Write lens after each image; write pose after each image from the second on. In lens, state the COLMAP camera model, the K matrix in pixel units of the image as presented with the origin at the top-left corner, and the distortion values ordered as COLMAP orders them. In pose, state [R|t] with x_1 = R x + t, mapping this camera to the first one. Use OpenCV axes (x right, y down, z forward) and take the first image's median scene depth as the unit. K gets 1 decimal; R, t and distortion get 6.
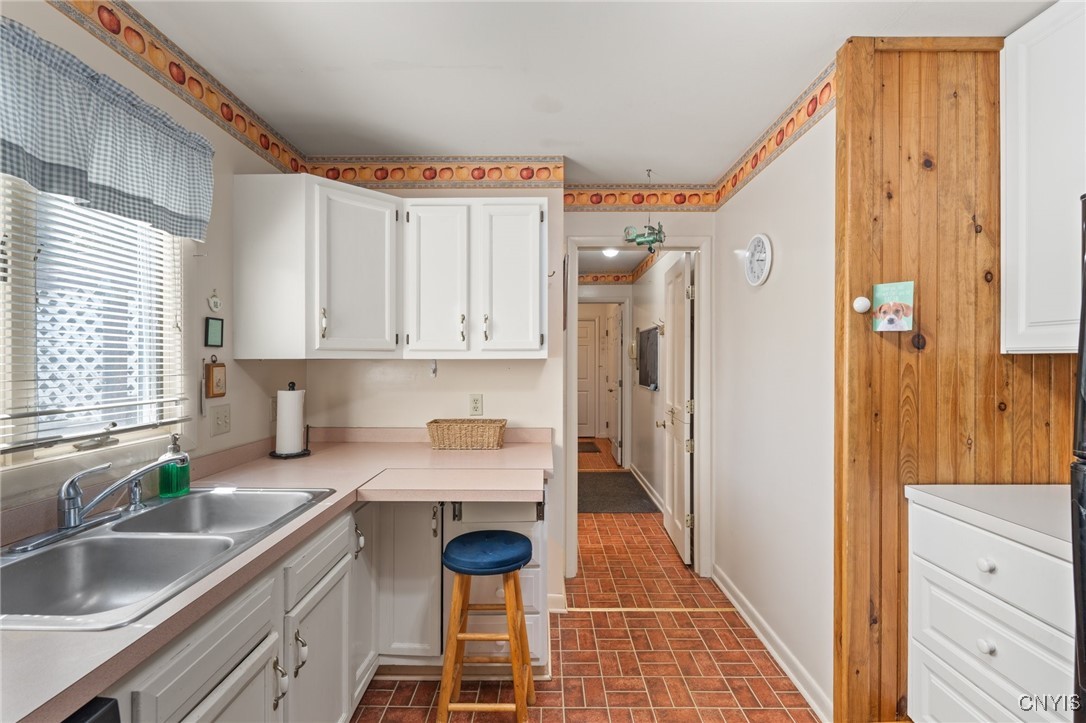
lens RADIAL K [[482.2, 0, 542.8], [0, 482.2, 360.7], [0, 0, 1]] dist [-0.000507, -0.000056]
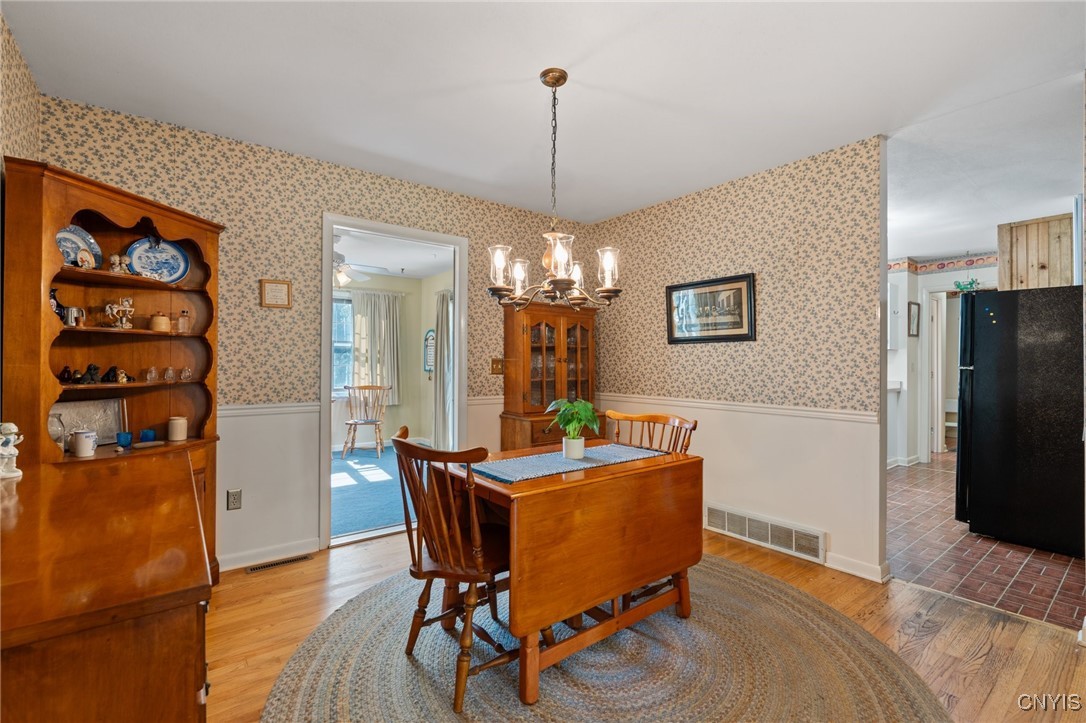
lens RADIAL K [[482.2, 0, 543.9], [0, 482.2, 361.7], [0, 0, 1]] dist [-0.000507, -0.000056]
pose [[0.614698, -0.002927, -0.788757, 1.176194], [0.001626, 0.999996, -0.002443, 0.083022], [0.788761, 0.000219, 0.614700, -2.568354]]
